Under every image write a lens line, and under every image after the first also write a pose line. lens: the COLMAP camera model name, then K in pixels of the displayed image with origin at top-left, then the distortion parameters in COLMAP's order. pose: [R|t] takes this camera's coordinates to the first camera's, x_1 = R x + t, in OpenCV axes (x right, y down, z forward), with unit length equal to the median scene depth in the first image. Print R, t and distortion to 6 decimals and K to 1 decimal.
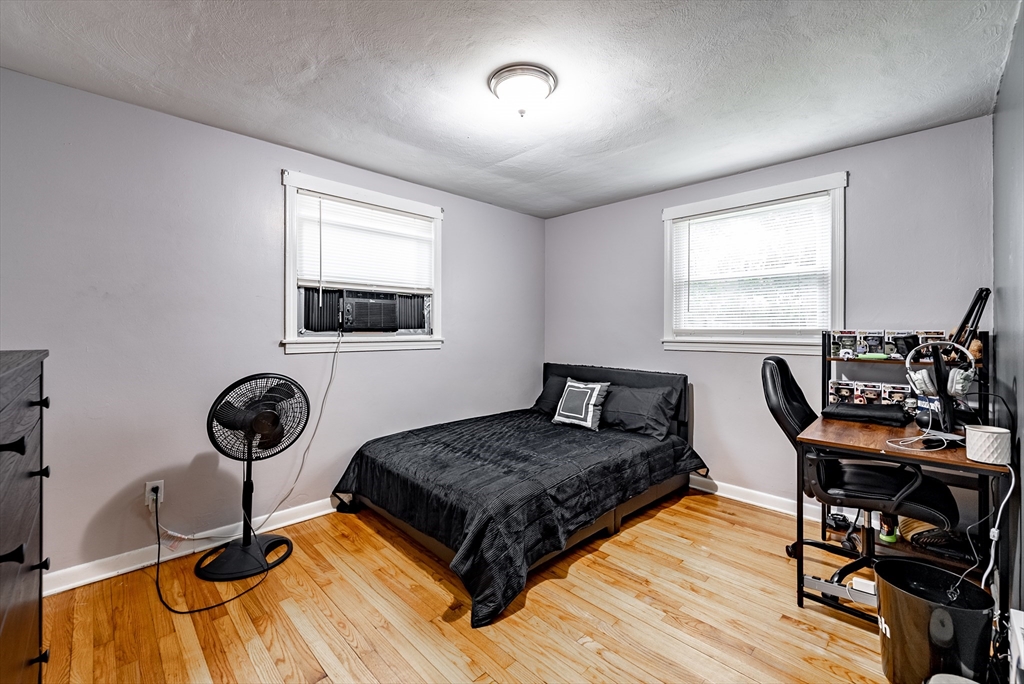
lens RADIAL K [[429.7, 0, 510.0], [0, 429.7, 320.8], [0, 0, 1]] dist [0.000176, -0.000082]
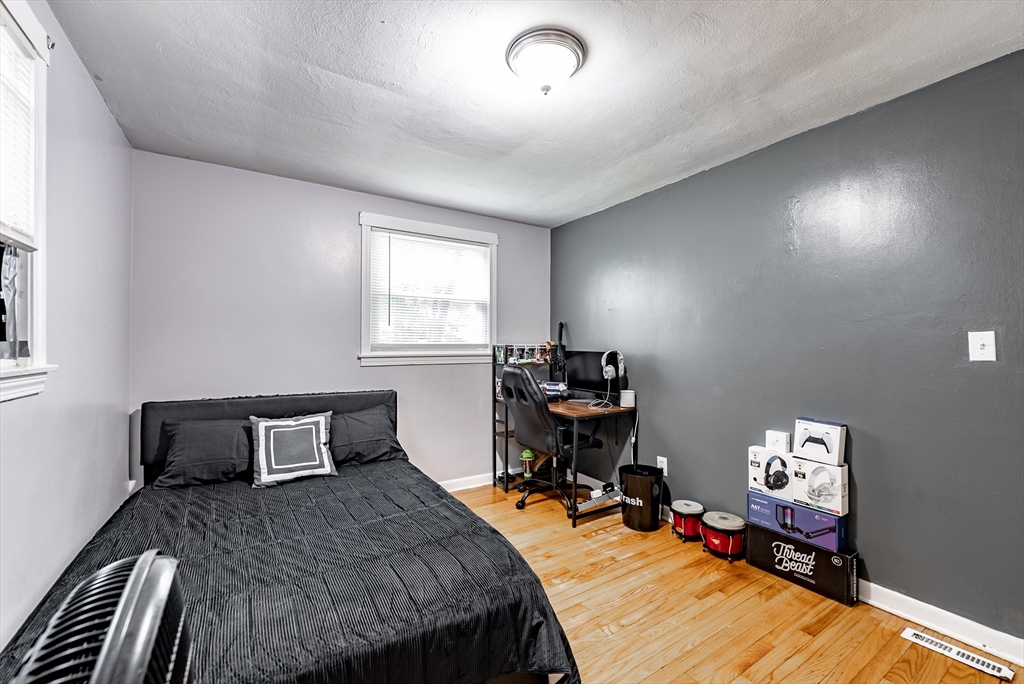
lens RADIAL K [[424.2, 0, 514.7], [0, 424.2, 335.8], [0, 0, 1]] dist [0.000253, -0.000253]
pose [[0.194040, 0.020503, 0.980779, -0.487230], [-0.018955, 0.999673, -0.017148, 0.012932], [-0.980810, -0.015264, 0.194365, 0.538228]]
